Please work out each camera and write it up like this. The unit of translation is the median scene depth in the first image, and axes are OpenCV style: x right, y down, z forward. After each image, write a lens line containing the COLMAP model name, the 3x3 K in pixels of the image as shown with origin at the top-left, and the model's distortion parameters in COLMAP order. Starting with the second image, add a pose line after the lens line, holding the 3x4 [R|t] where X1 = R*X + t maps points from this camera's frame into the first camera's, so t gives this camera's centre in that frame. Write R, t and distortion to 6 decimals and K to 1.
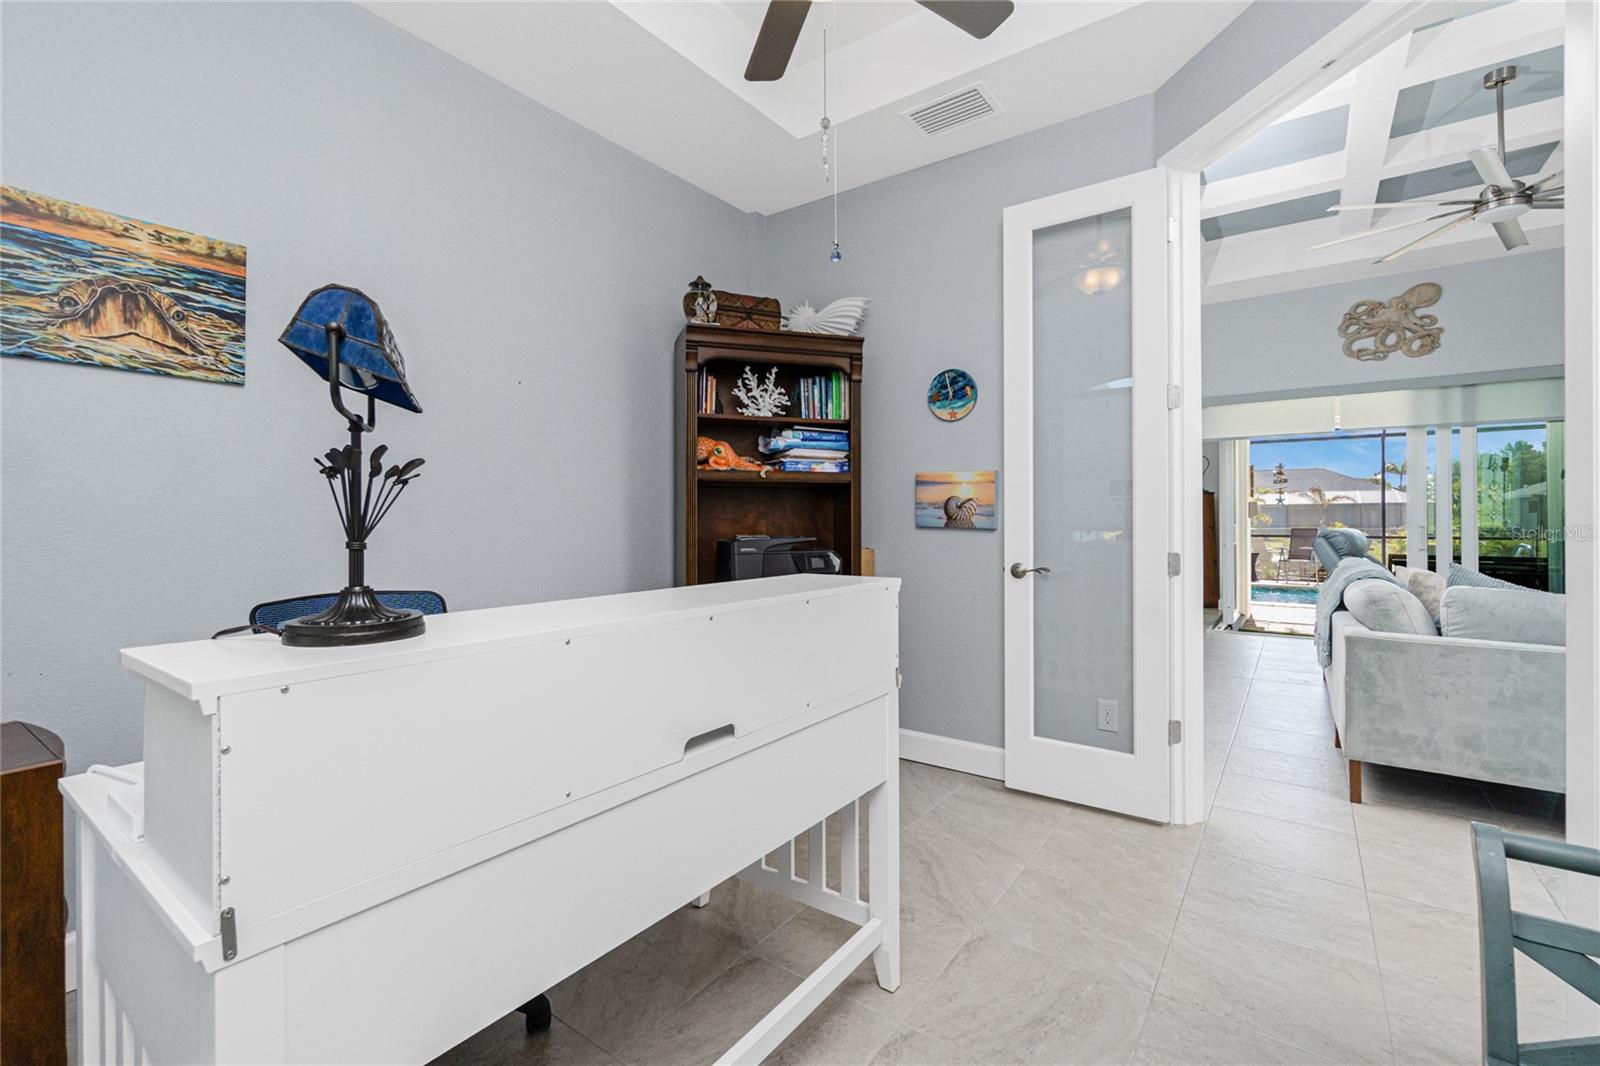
lens RADIAL K [[696.0, 0, 798.9], [0, 696.0, 520.6], [0, 0, 1]] dist [0.001415, -0.000004]
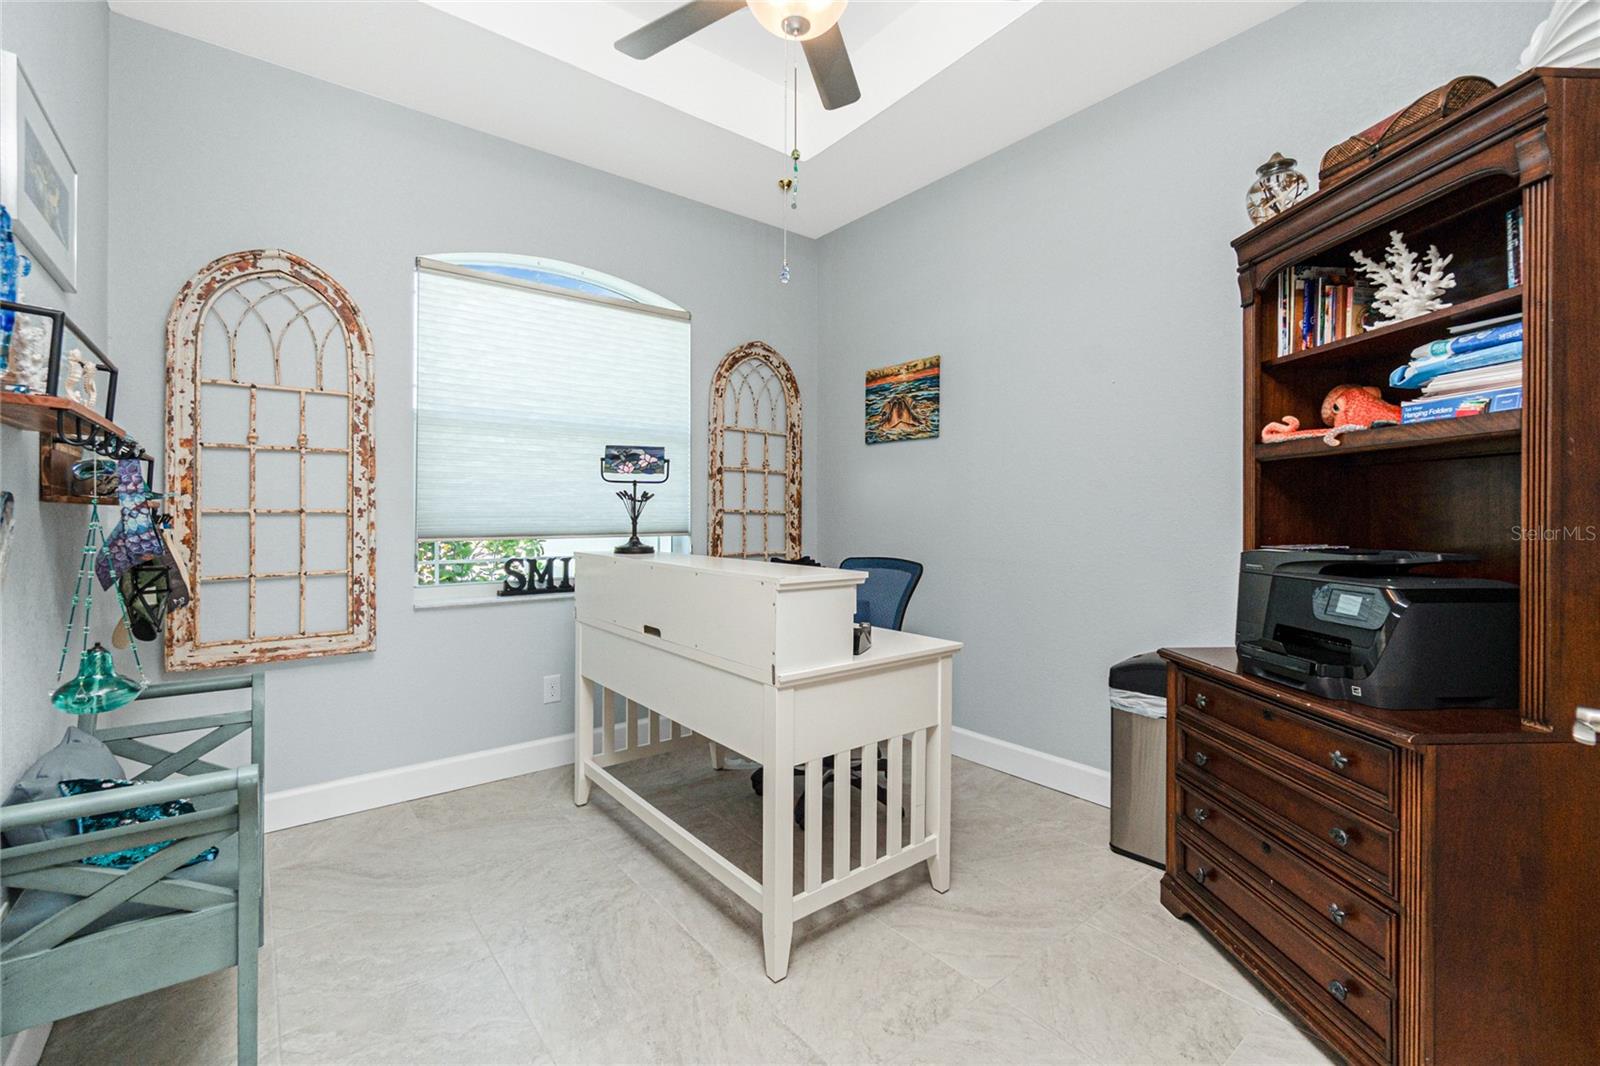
lens RADIAL K [[696.0, 0, 799.6], [0, 696.0, 528.8], [0, 0, 1]] dist [0.001415, -0.000004]
pose [[-0.268254, 0.023786, -0.963055, 0.983668], [-0.006021, 0.999634, 0.026367, -0.011564], [0.963329, 0.012872, -0.268013, 1.175473]]
